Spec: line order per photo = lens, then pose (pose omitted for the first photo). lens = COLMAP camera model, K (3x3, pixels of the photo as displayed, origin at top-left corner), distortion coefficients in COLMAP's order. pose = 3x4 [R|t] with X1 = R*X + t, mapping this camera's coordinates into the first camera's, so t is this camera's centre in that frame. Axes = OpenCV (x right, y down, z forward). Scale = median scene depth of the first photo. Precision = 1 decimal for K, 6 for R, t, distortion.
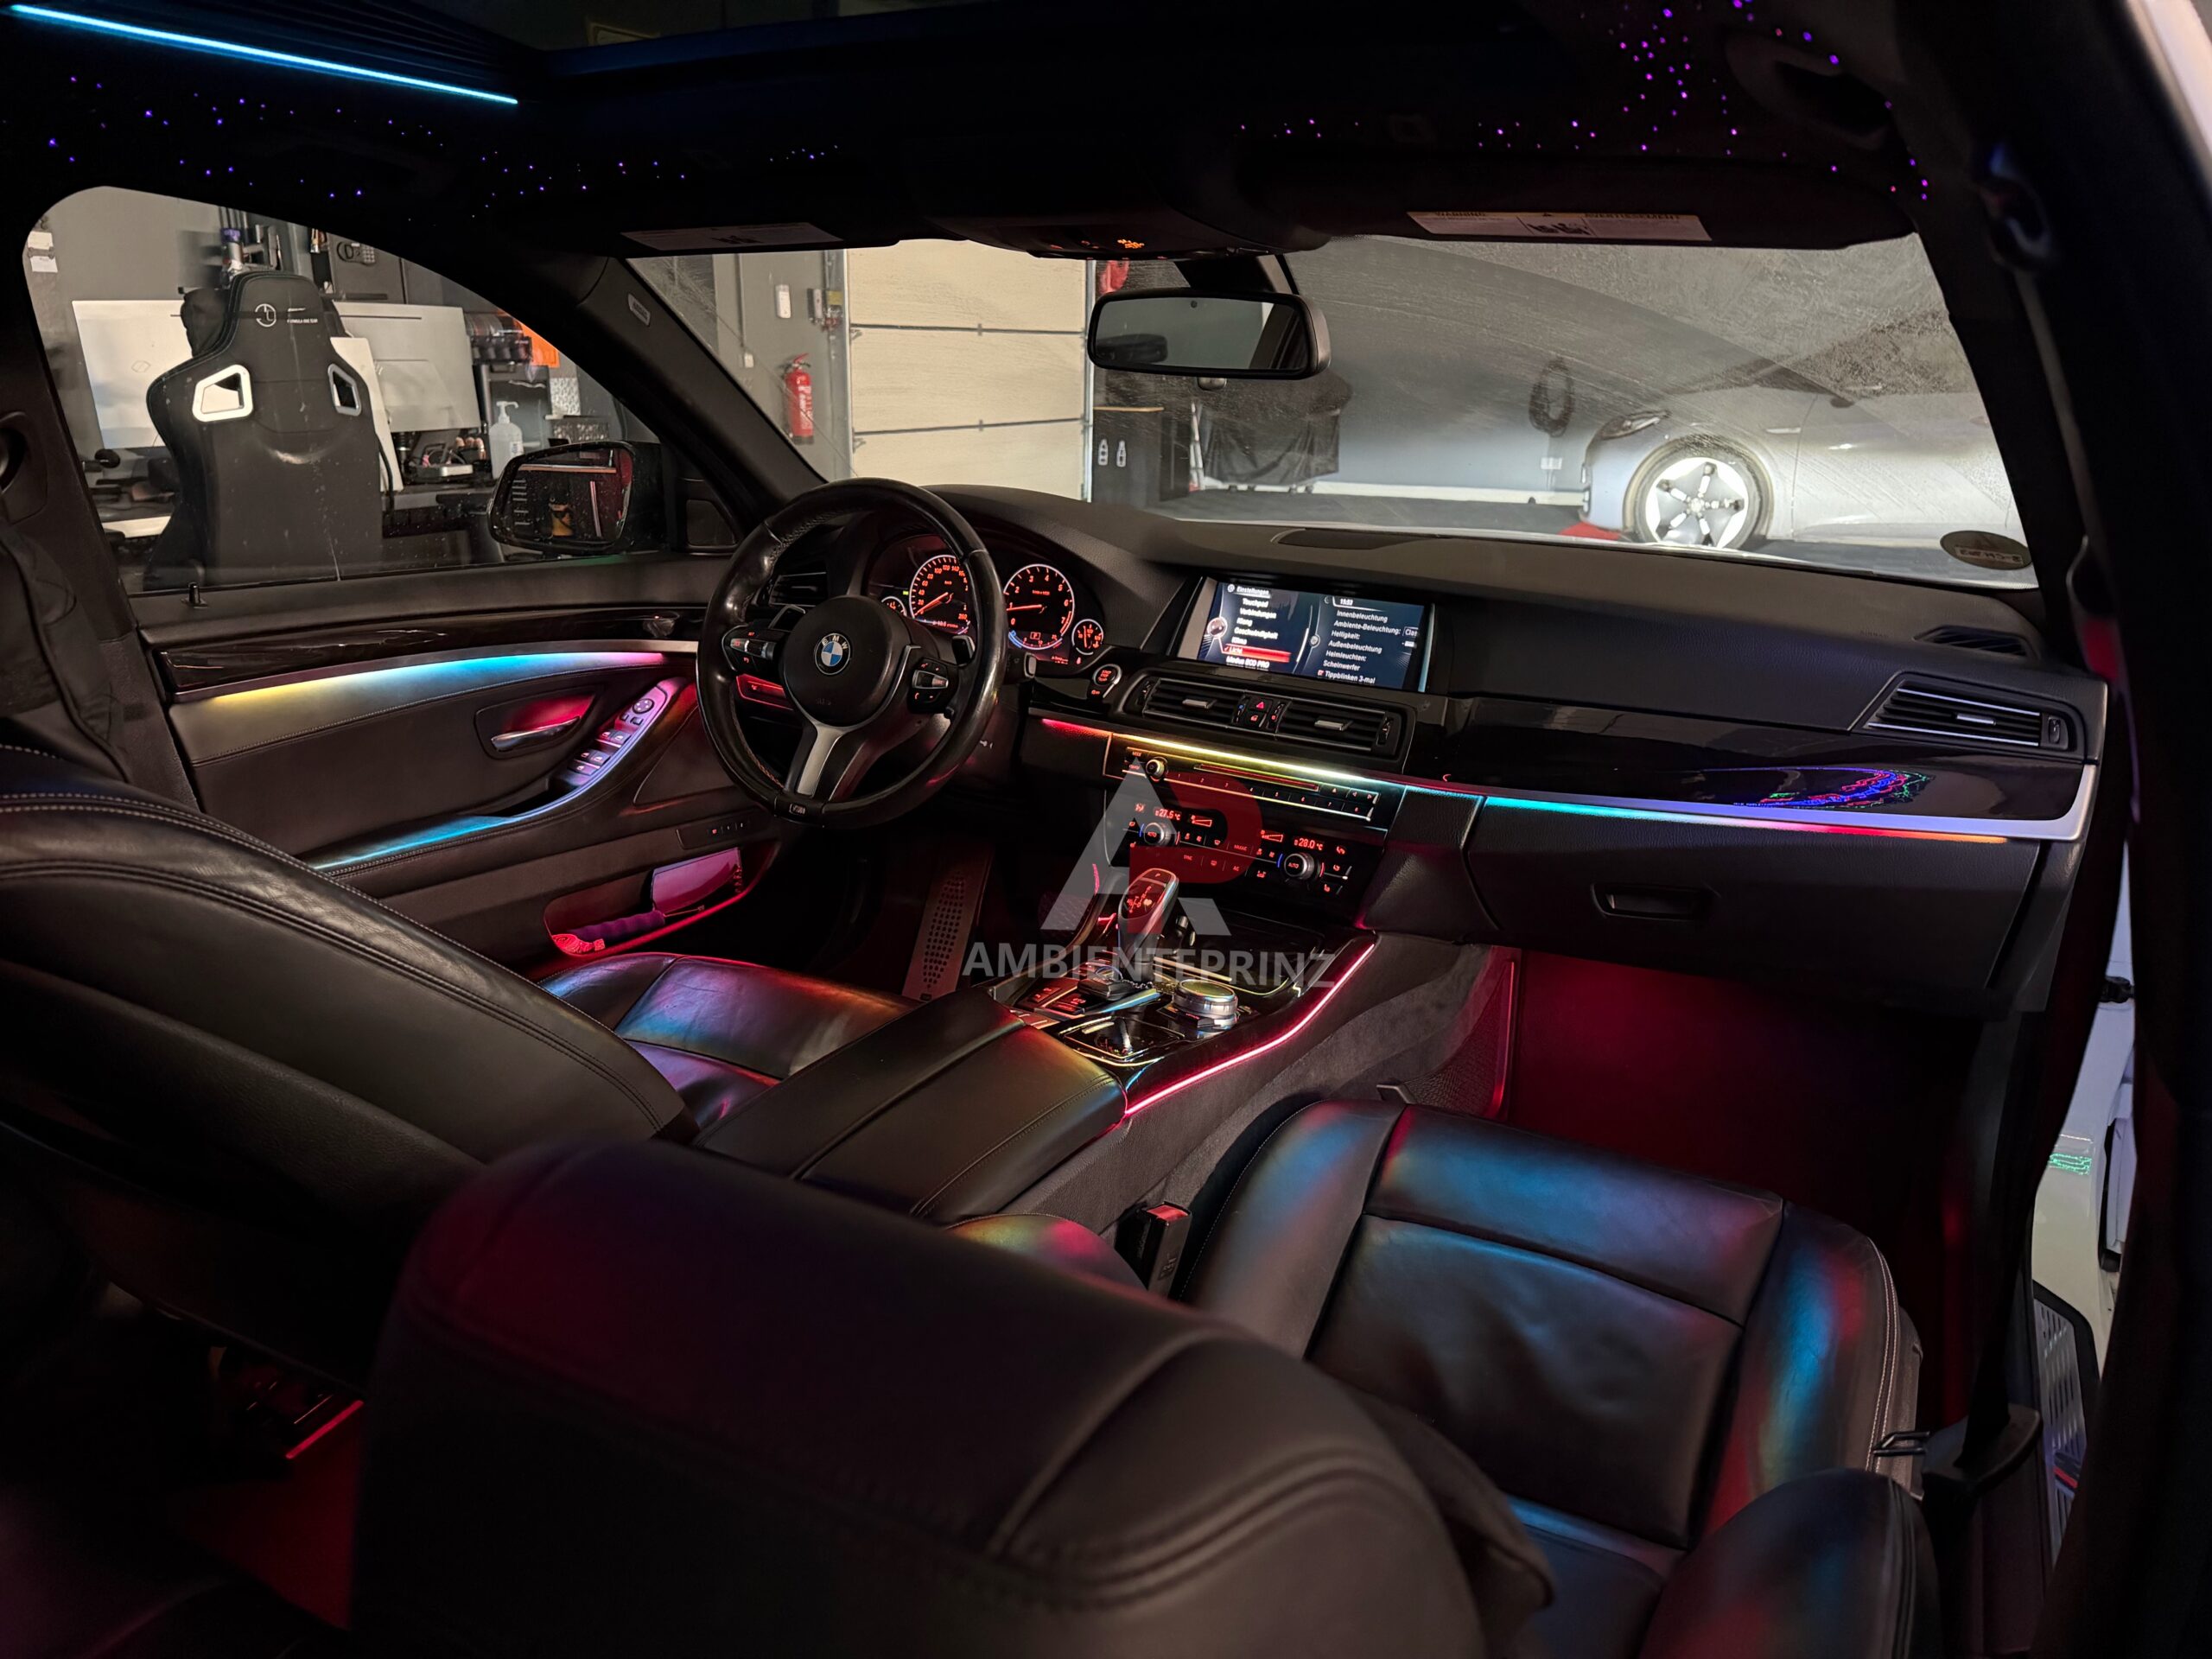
lens RADIAL K [[1554.0, 0, 1108.5], [0, 1554.0, 829.3], [0, 0, 1]] dist [0.109394, -0.161204]
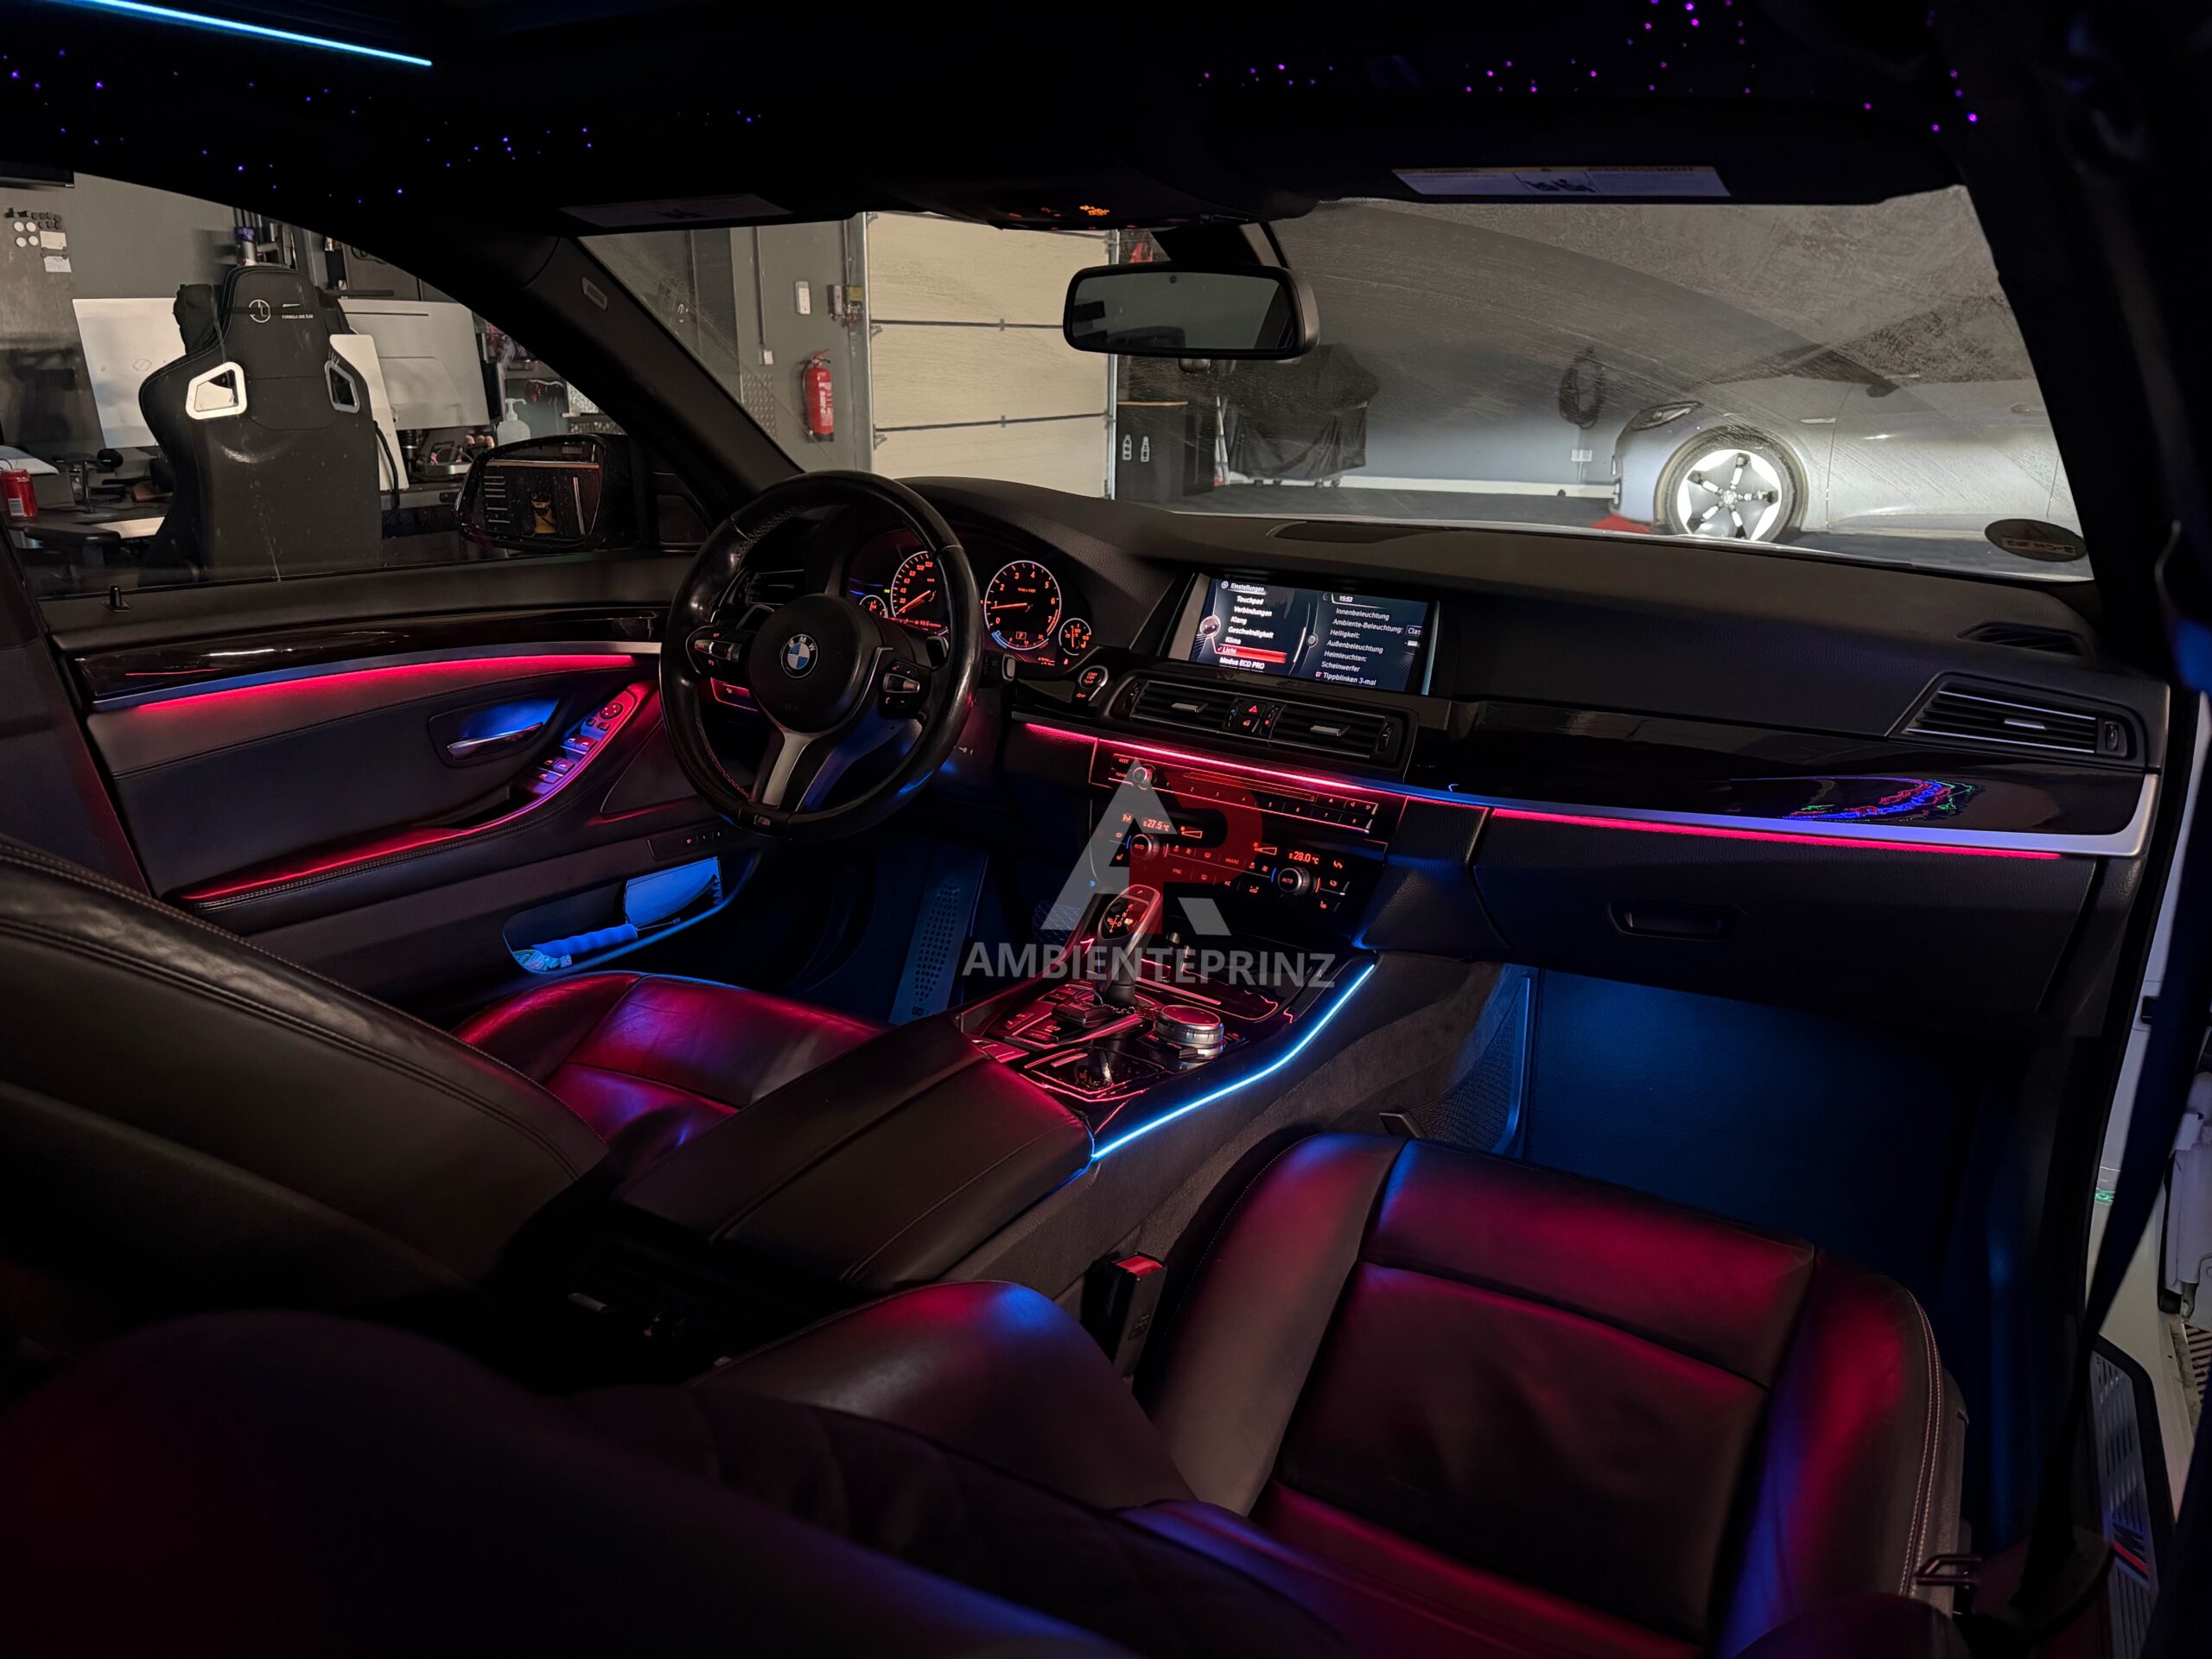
lens RADIAL K [[1550.4, 0, 1107.6], [0, 1550.4, 821.3], [0, 0, 1]] dist [0.105724, -0.147604]
pose [[0.999795, -0.001546, -0.020189, 0.026931], [0.001504, 0.999997, -0.002049, -0.009743], [0.020192, 0.002019, 0.999794, 0.058166]]
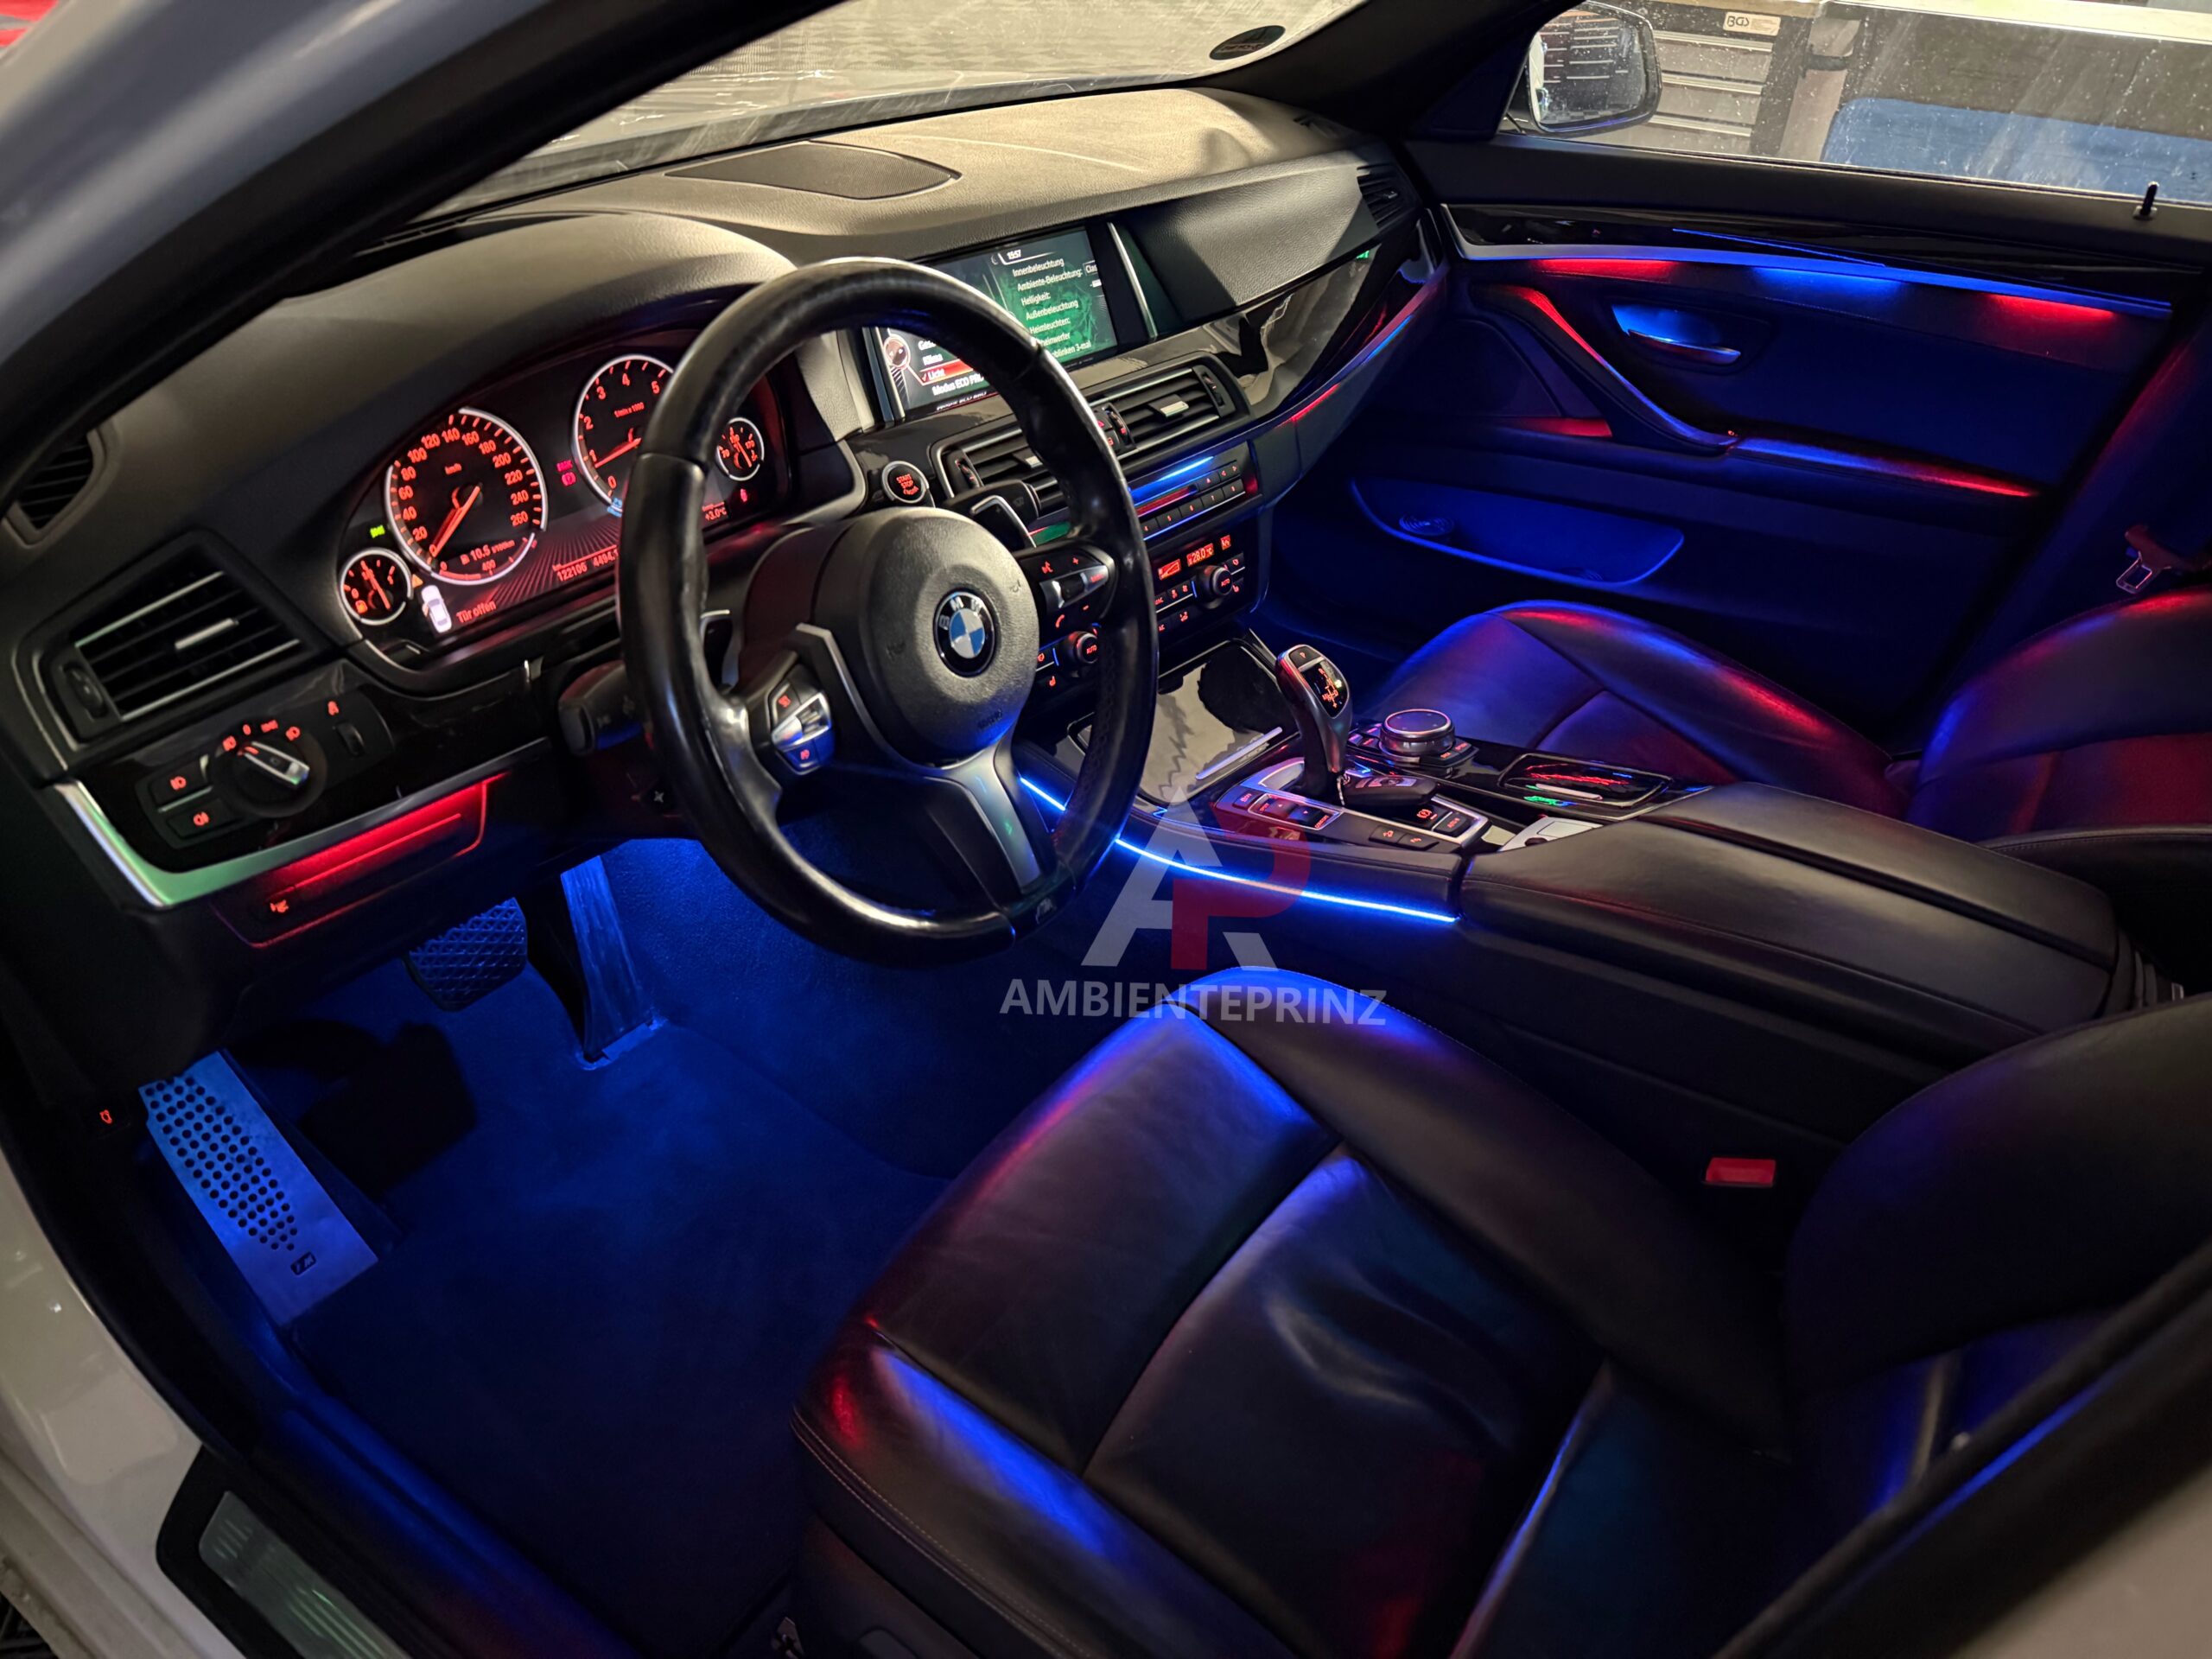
lens RADIAL K [[1563.6, 0, 1111.4], [0, 1563.6, 835.4], [0, 0, 1]] dist [0.073964, -0.097233]
pose [[0.123274, -0.580126, 0.805145, -0.590096], [0.256370, 0.802408, 0.538902, -0.308363], [-0.958686, 0.139982, 0.247643, 0.788943]]
